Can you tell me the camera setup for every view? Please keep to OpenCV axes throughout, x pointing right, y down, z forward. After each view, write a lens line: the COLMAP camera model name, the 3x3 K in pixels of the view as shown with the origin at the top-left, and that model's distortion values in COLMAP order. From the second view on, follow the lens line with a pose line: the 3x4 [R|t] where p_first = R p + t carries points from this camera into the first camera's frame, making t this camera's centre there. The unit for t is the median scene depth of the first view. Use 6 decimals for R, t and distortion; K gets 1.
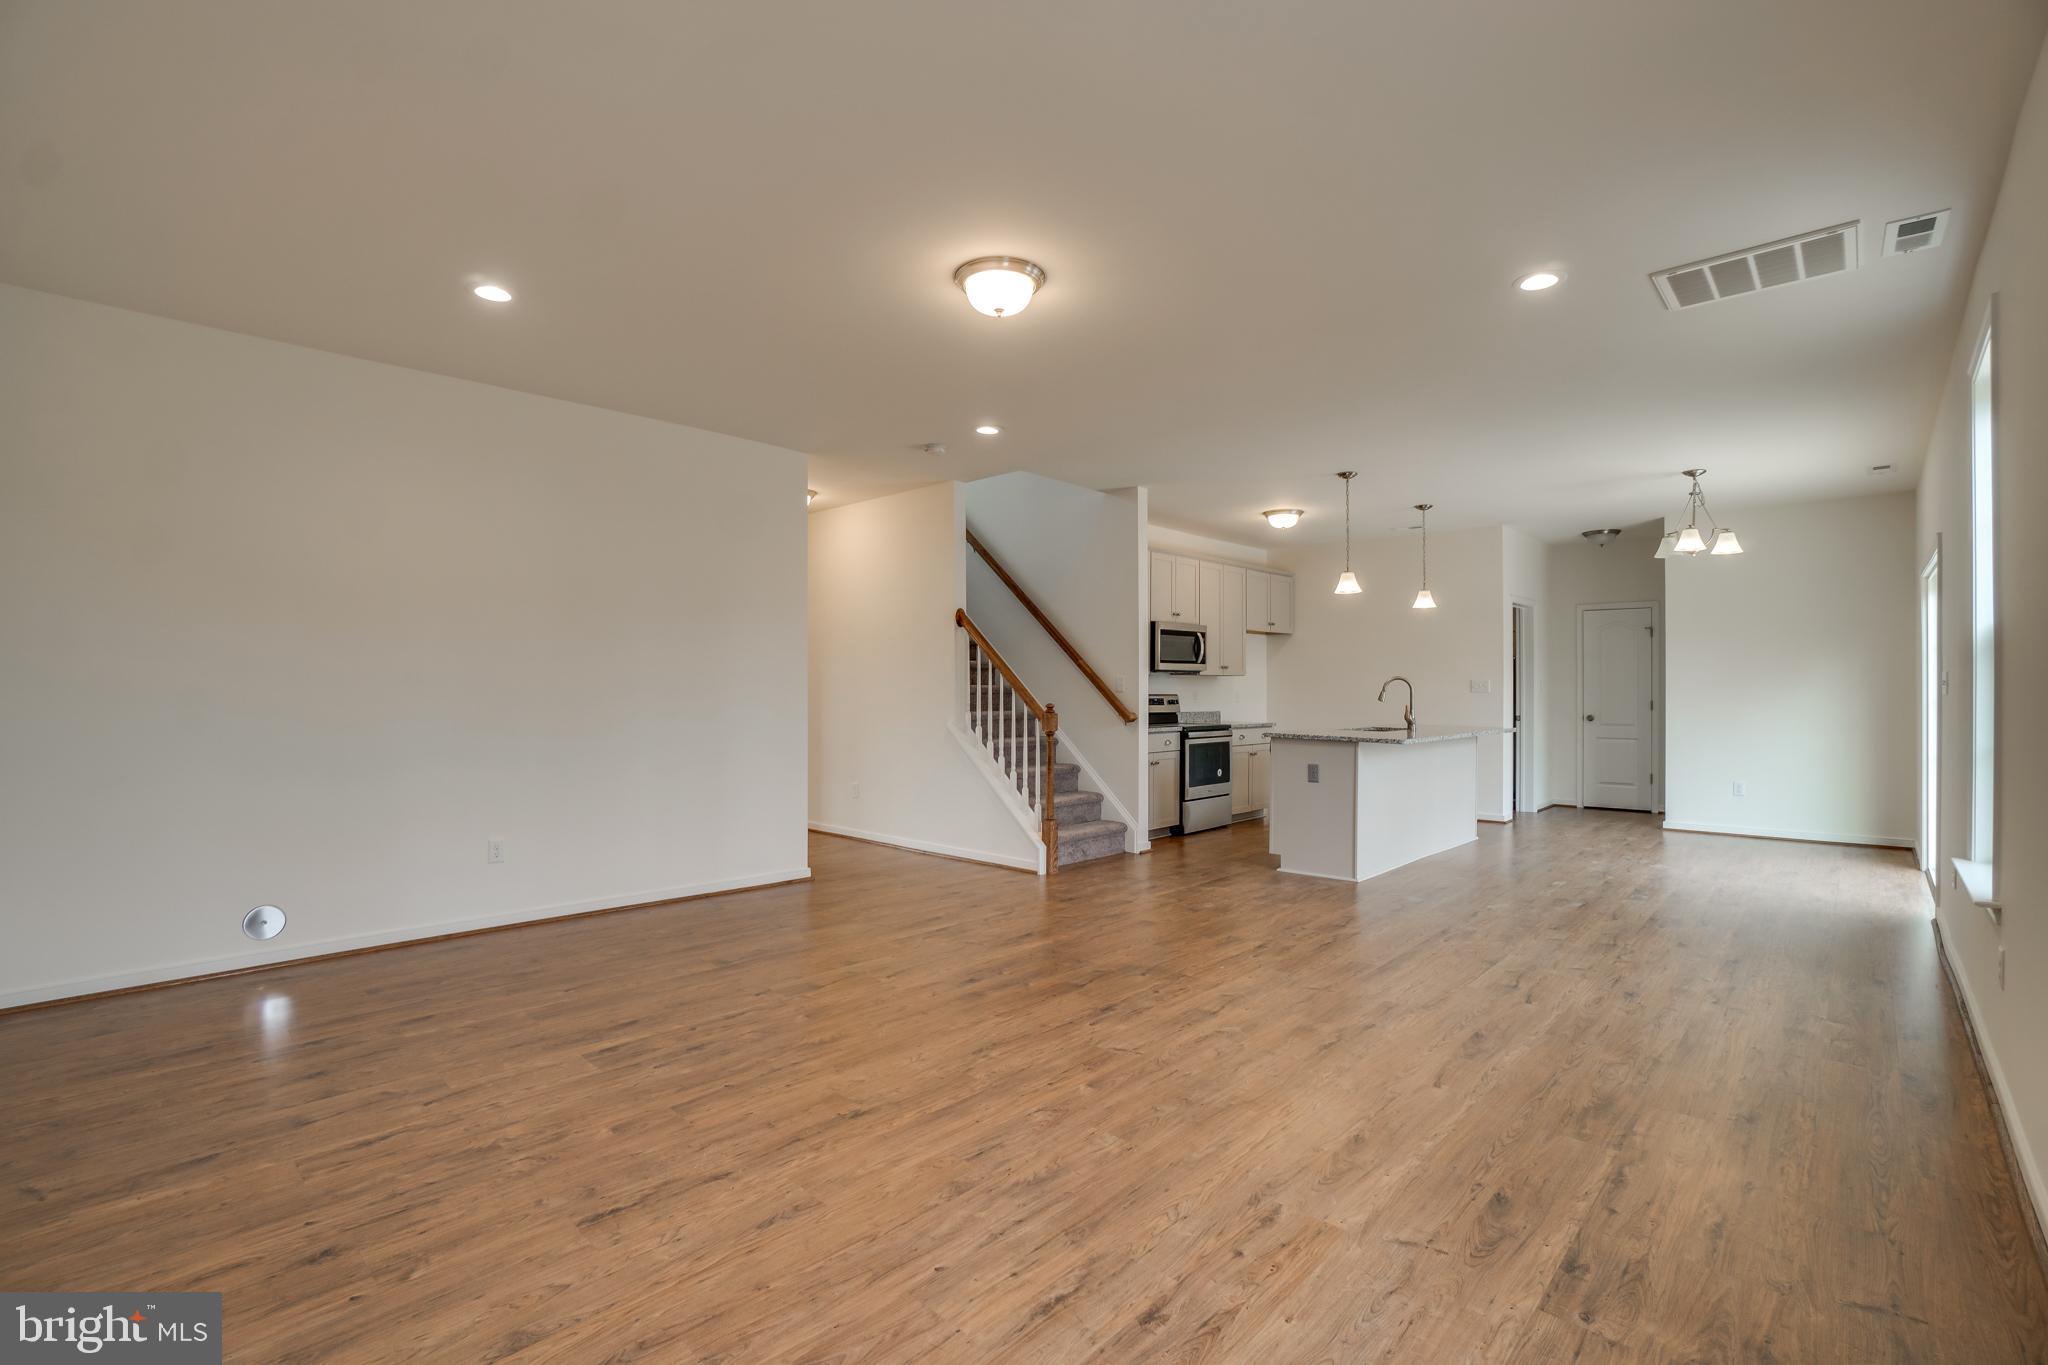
lens RADIAL K [[912.9, 0, 1033.7], [0, 912.9, 692.3], [0, 0, 1]] dist [-0.044287, 0.010778]
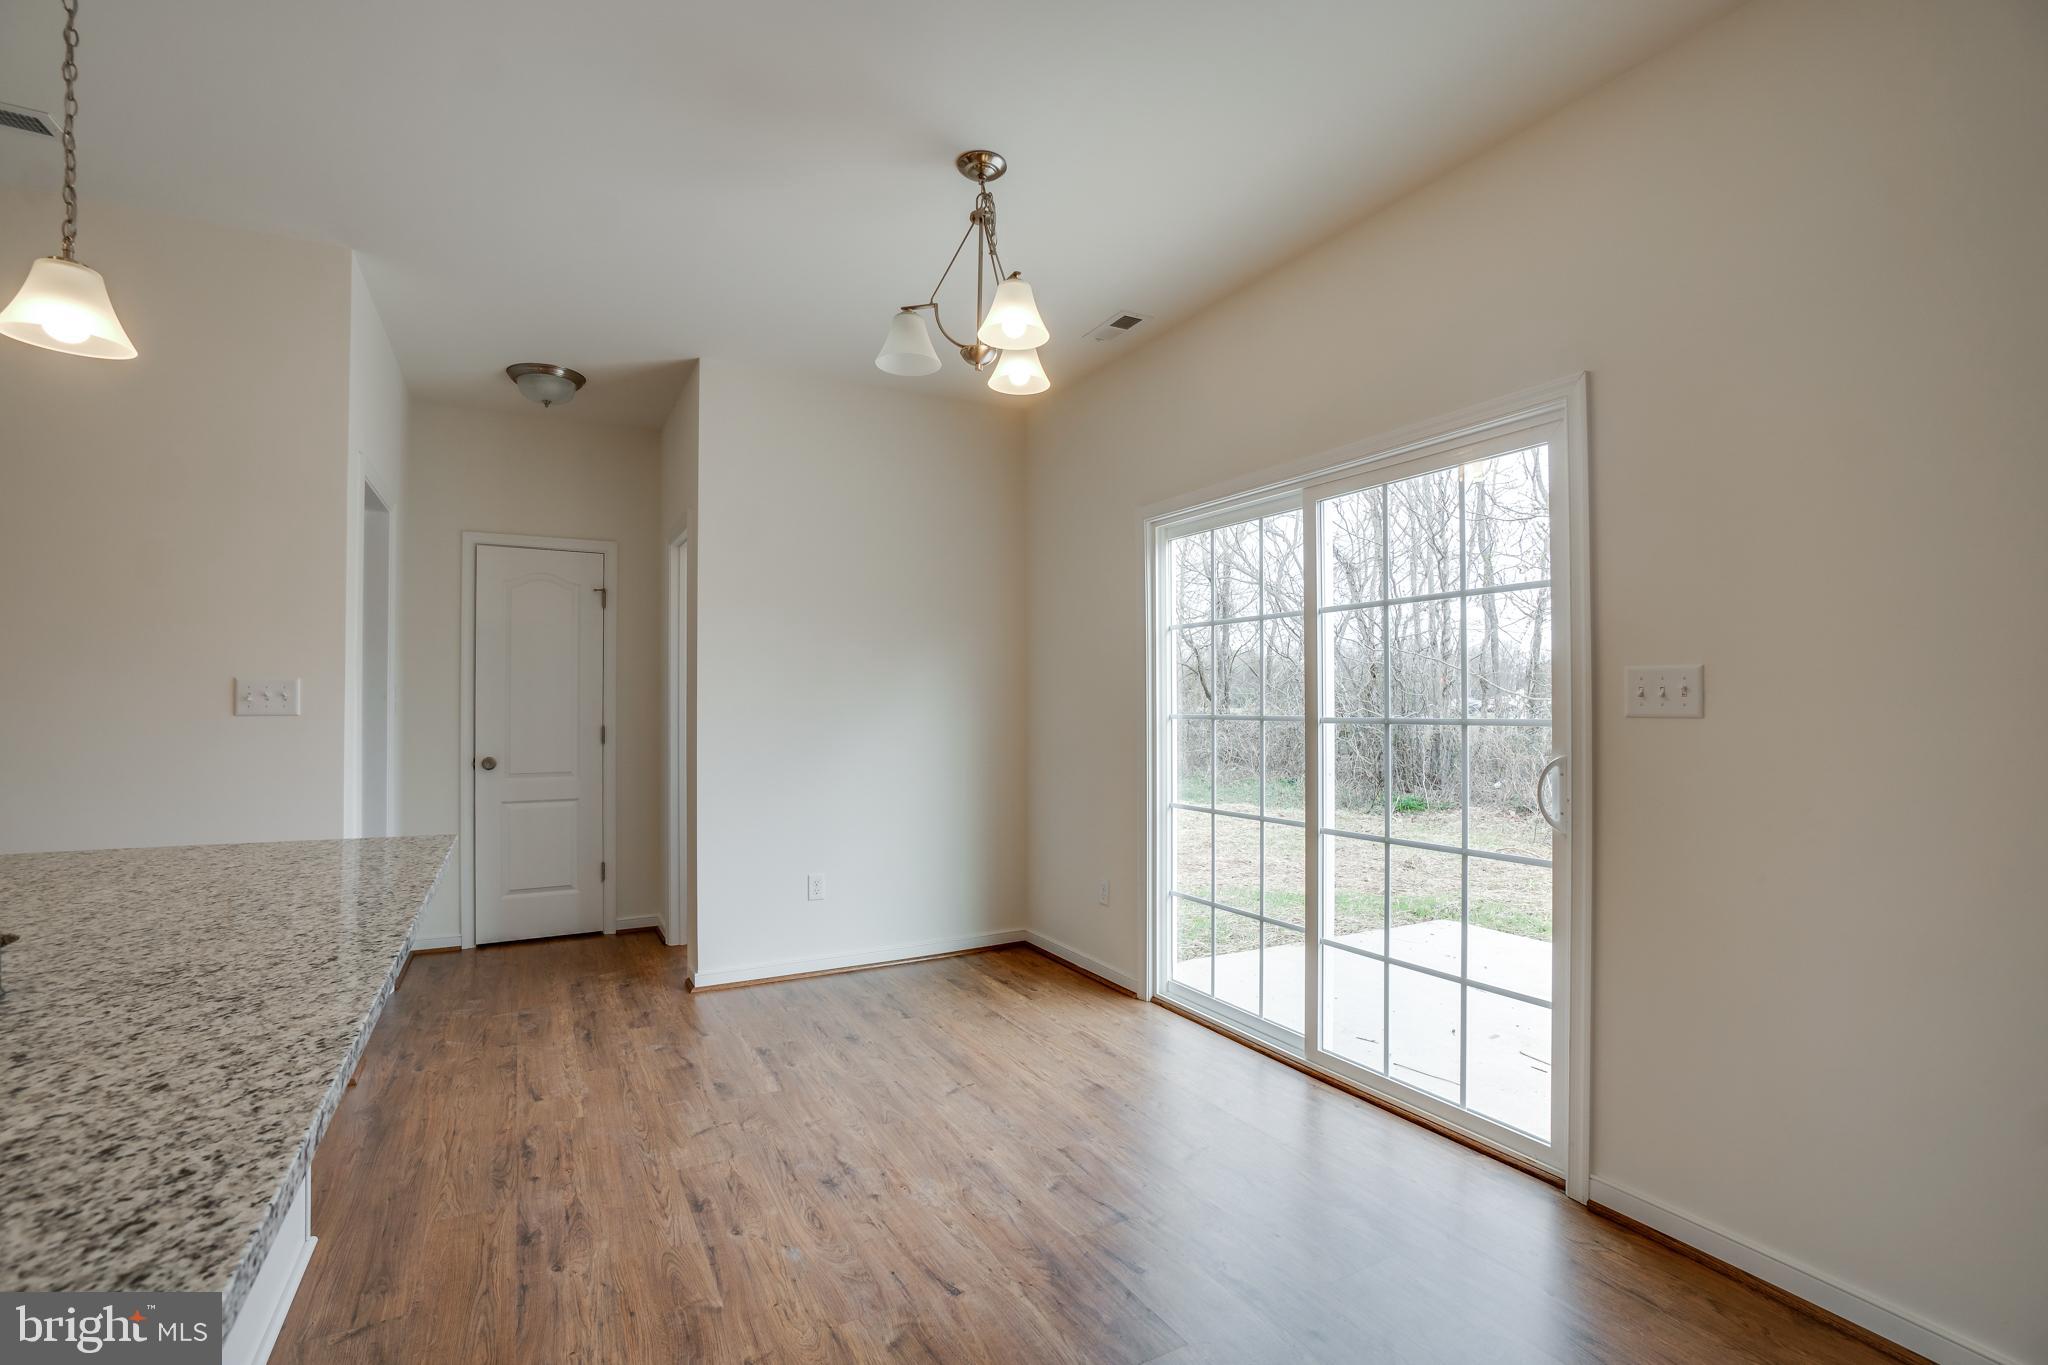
lens RADIAL K [[912.9, 0, 1032.3], [0, 912.9, 691.8], [0, 0, 1]] dist [-0.044287, 0.010778]
pose [[0.305932, 0.011448, 0.951984, 0.340457], [0.002177, 0.999917, -0.012725, -0.004638], [-0.952051, 0.005966, 0.305882, 0.796683]]
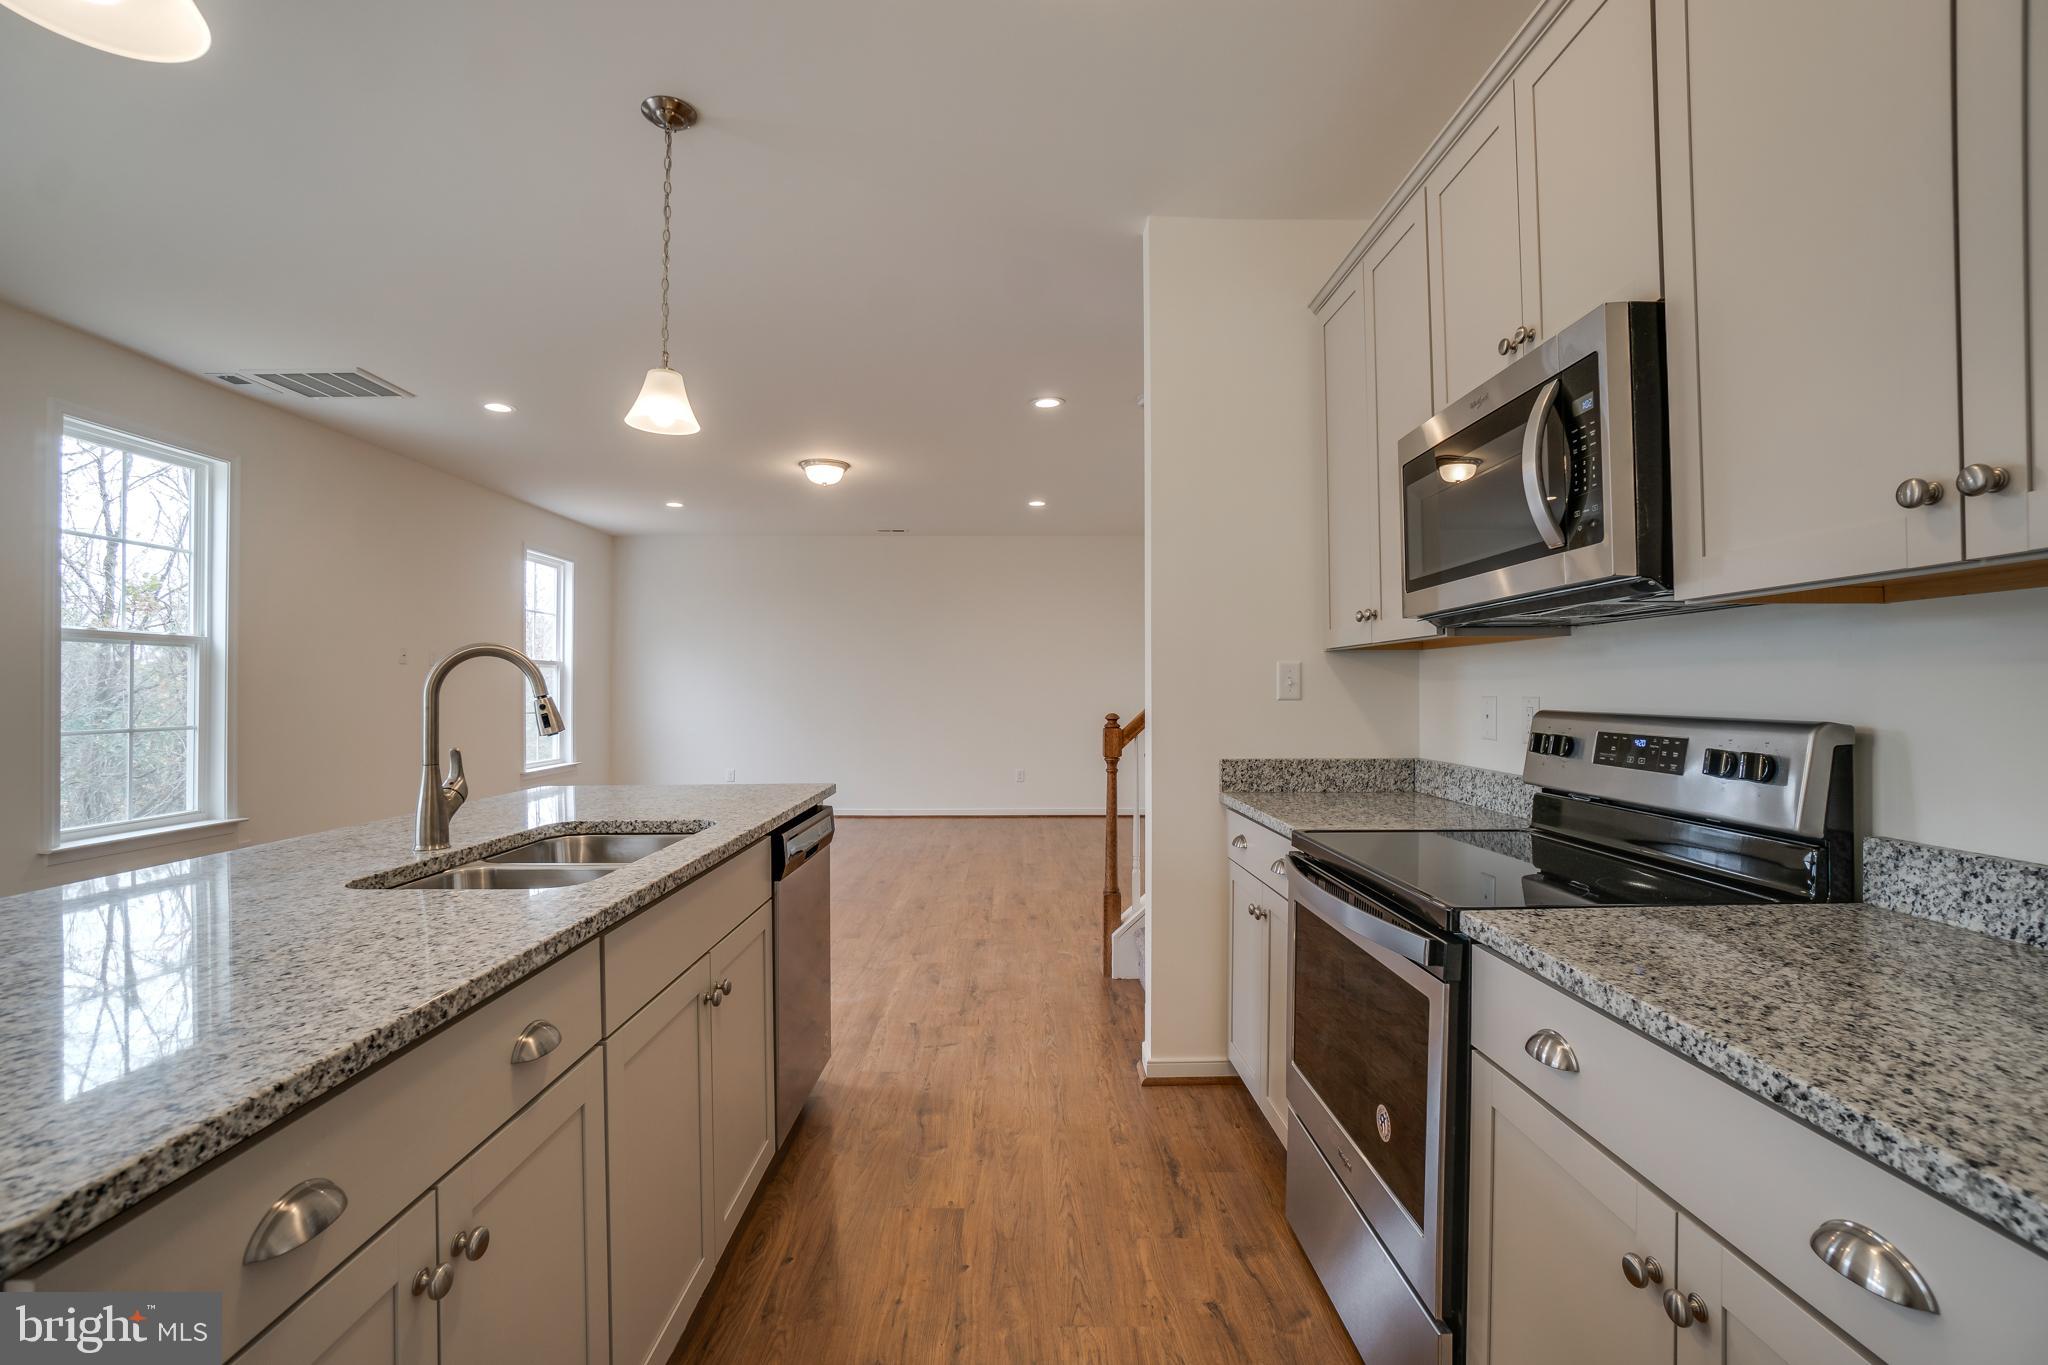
lens RADIAL K [[912.9, 0, 1020.3], [0, 912.9, 681.9], [0, 0, 1]] dist [-0.044287, 0.010778]
pose [[-0.725339, -0.006023, -0.688365, 0.469524], [-0.000183, 0.999963, -0.008557, -0.004062], [0.688391, -0.006081, -0.725314, 1.310805]]
